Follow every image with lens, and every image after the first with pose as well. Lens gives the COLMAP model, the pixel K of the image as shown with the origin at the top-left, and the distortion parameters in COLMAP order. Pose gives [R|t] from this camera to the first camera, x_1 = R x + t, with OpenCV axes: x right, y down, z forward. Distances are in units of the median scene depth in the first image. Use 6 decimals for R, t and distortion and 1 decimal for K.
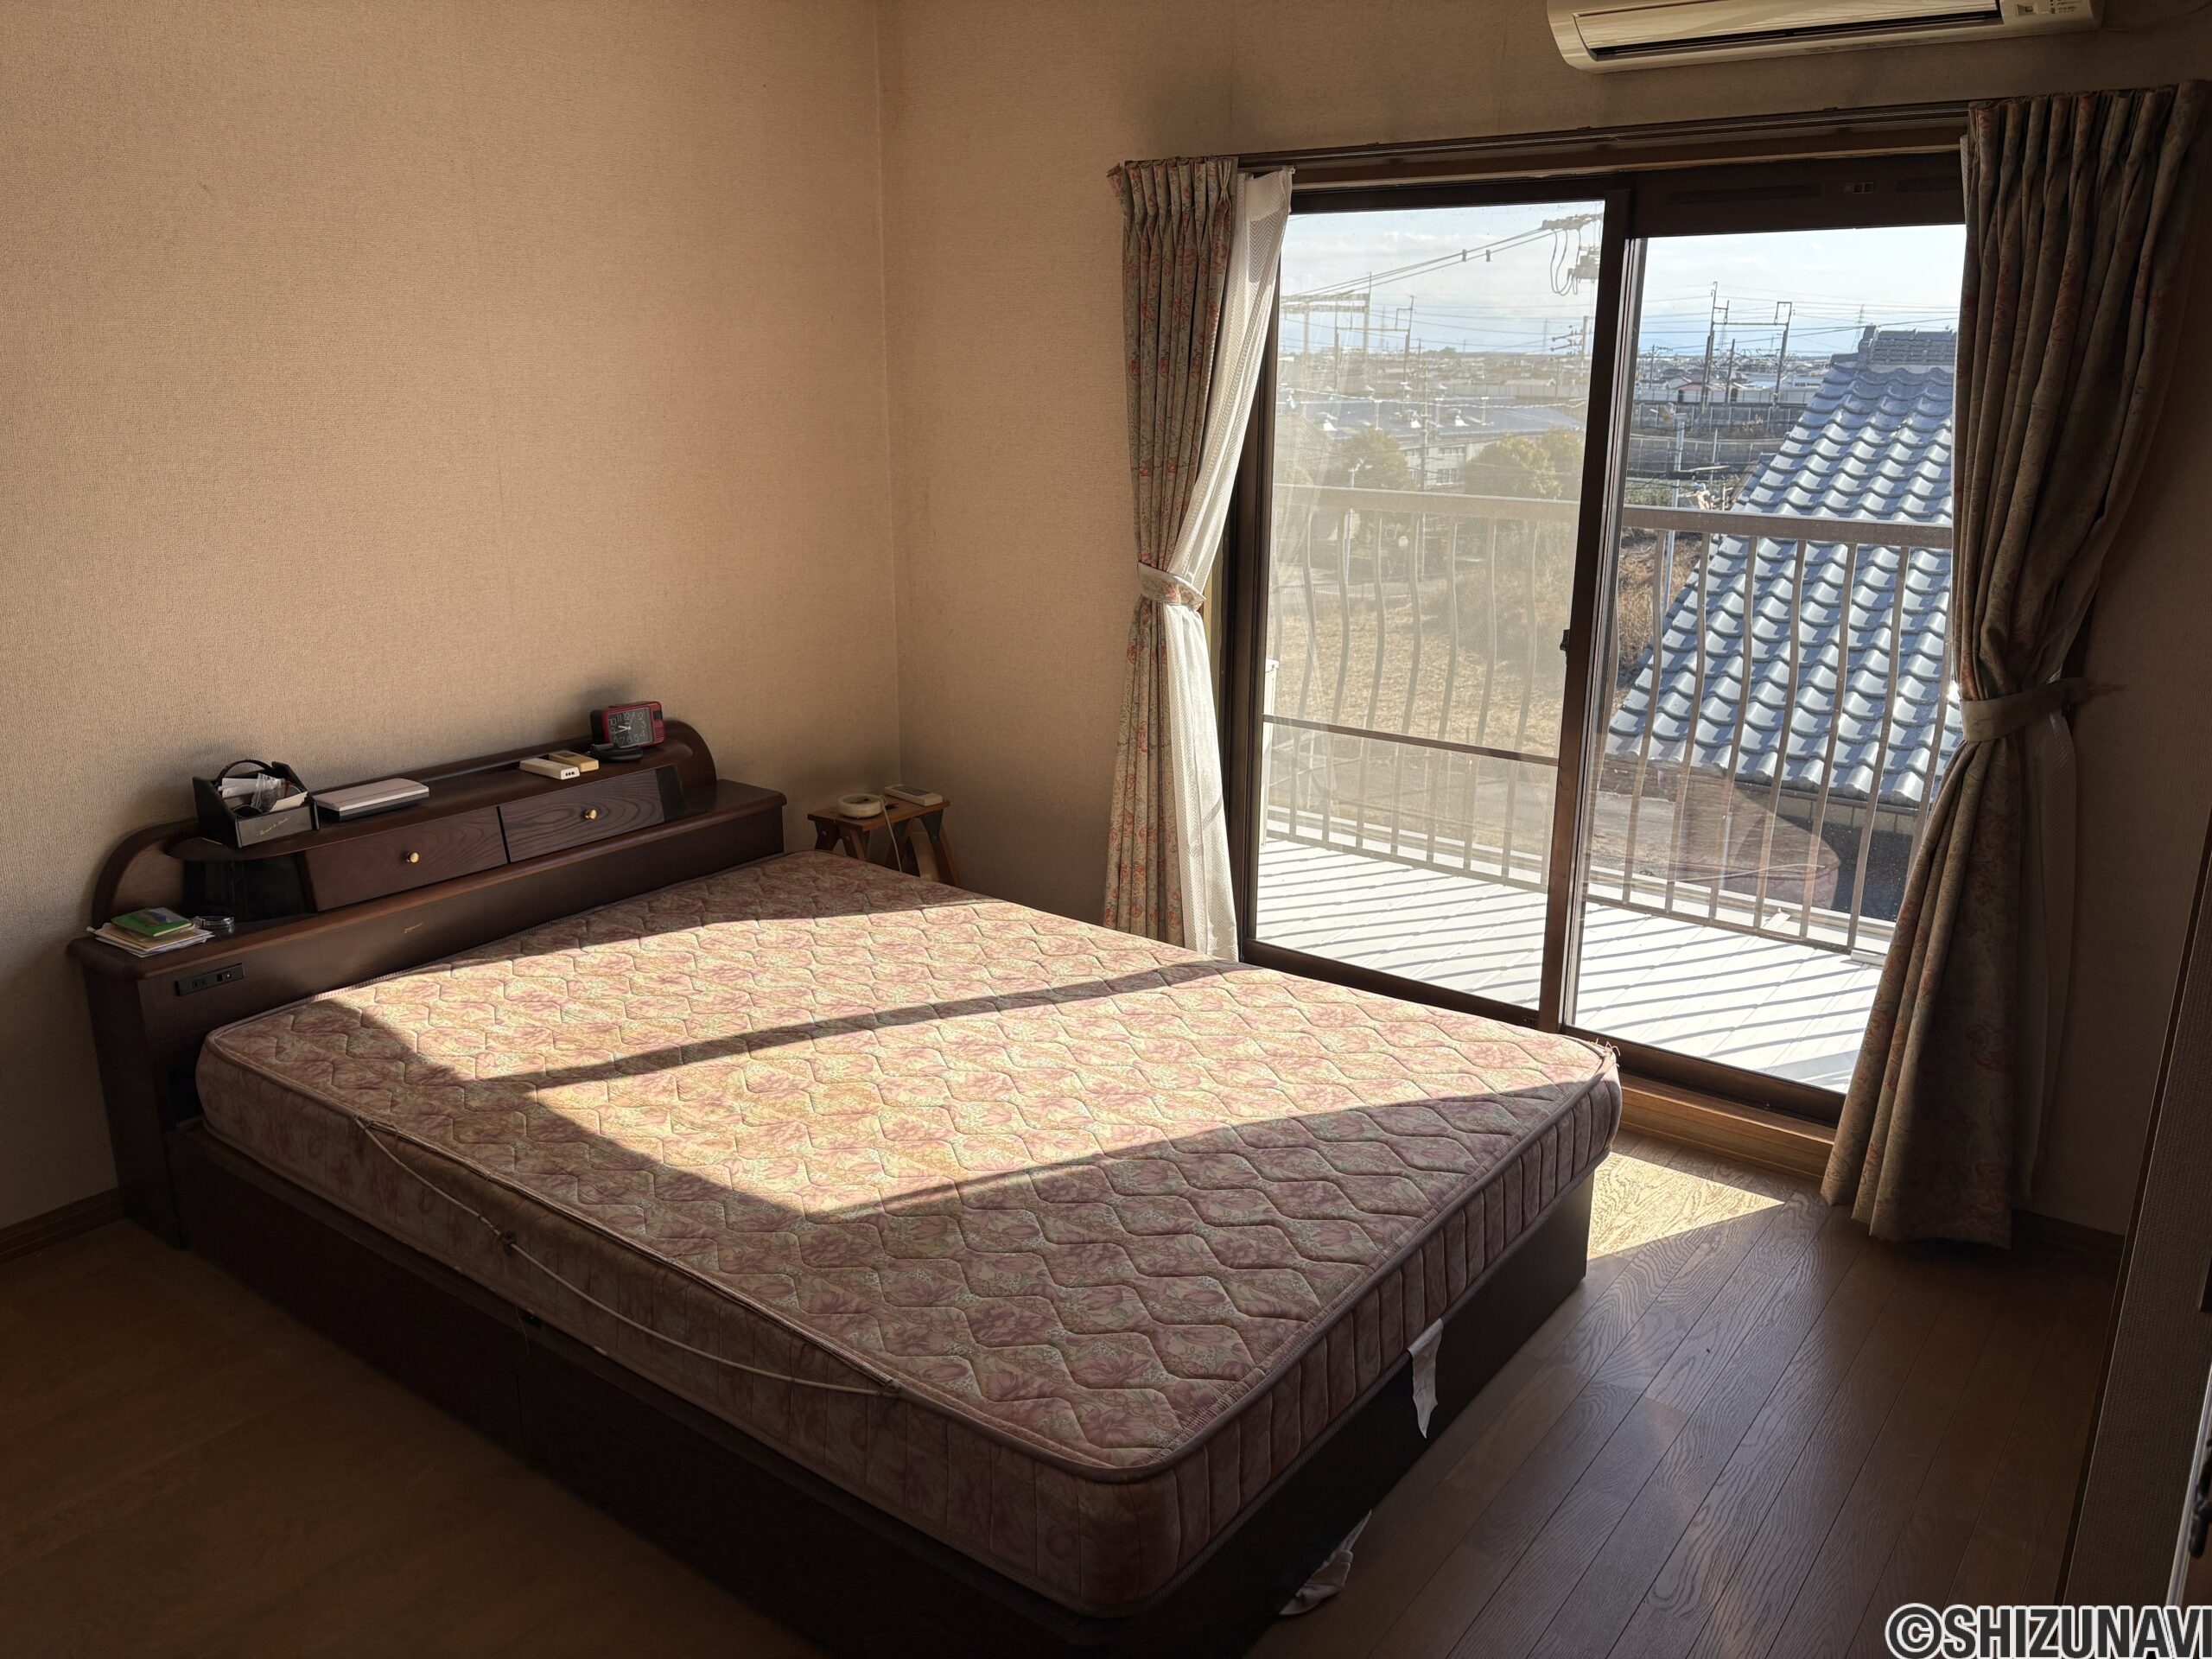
lens RADIAL K [[1654.3, 0, 1110.4], [0, 1654.3, 801.9], [0, 0, 1]] dist [0.082106, -0.000885]
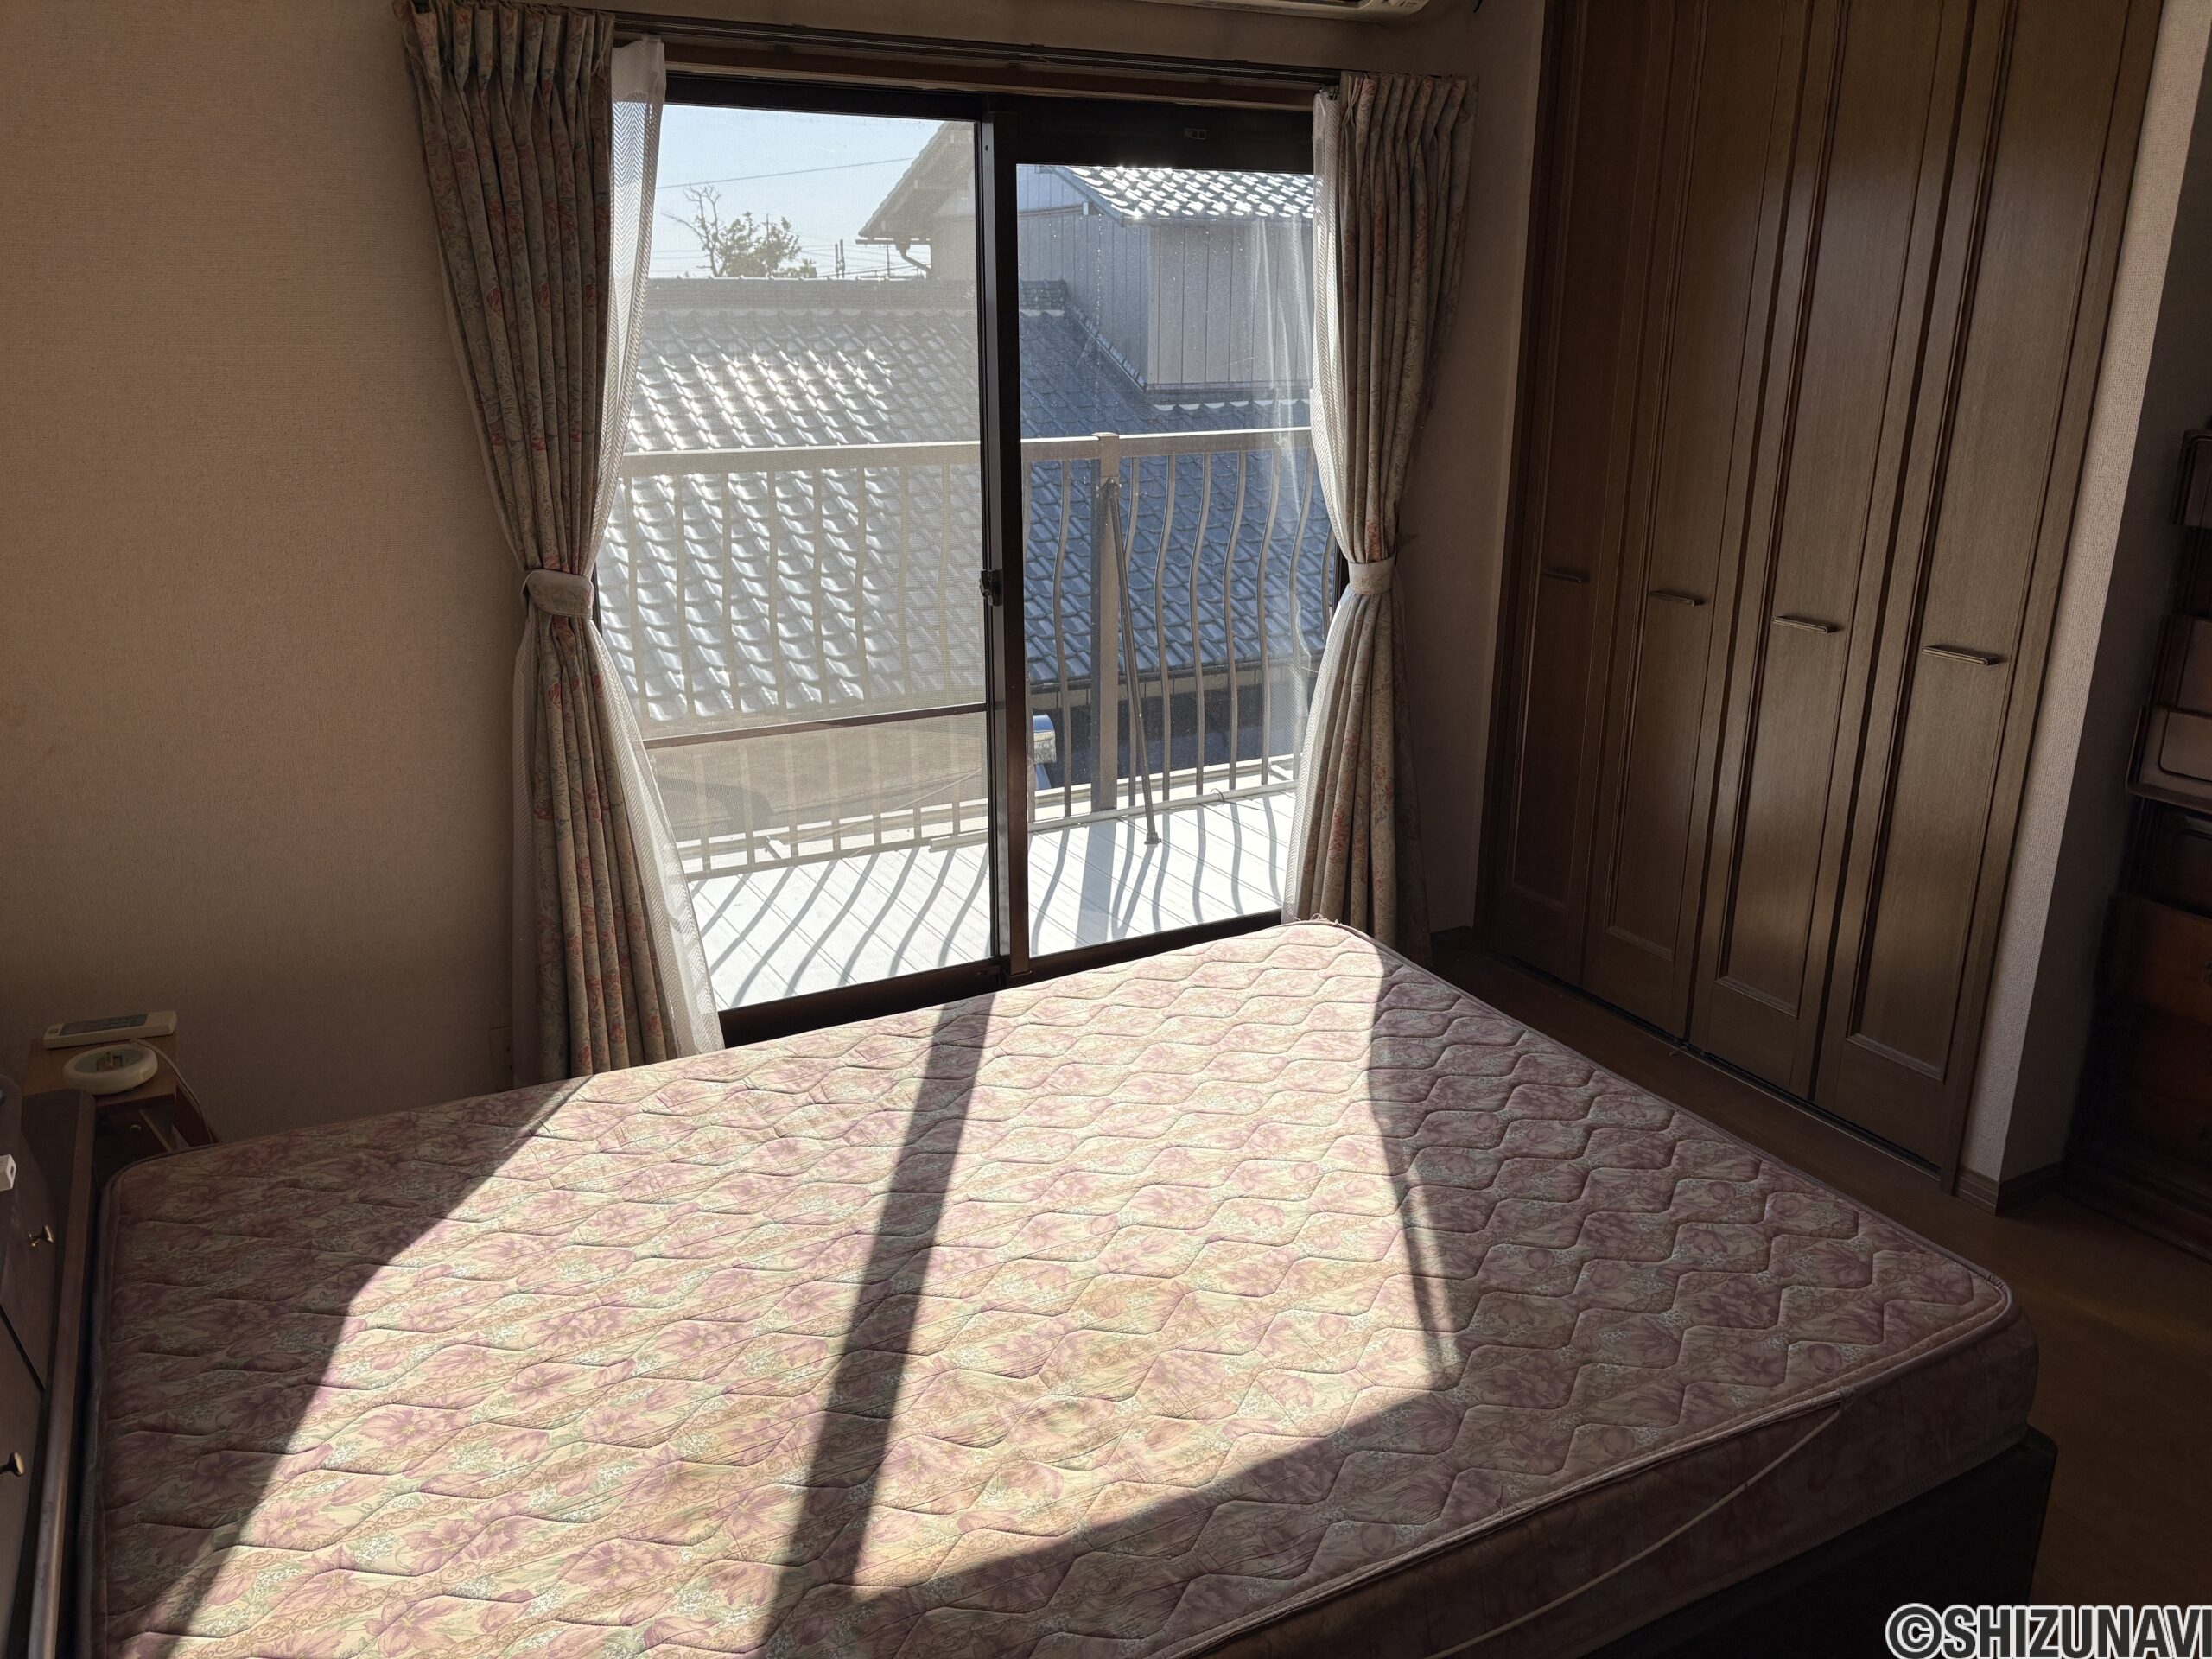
lens RADIAL K [[1661.4, 0, 1106.0], [0, 1661.4, 829.5], [0, 0, 1]] dist [0.017528, -0.004735]
pose [[0.436309, -0.282262, 0.854379, -0.614509], [0.242302, 0.951305, 0.190547, -0.136080], [-0.866559, 0.123880, 0.483455, 0.529919]]
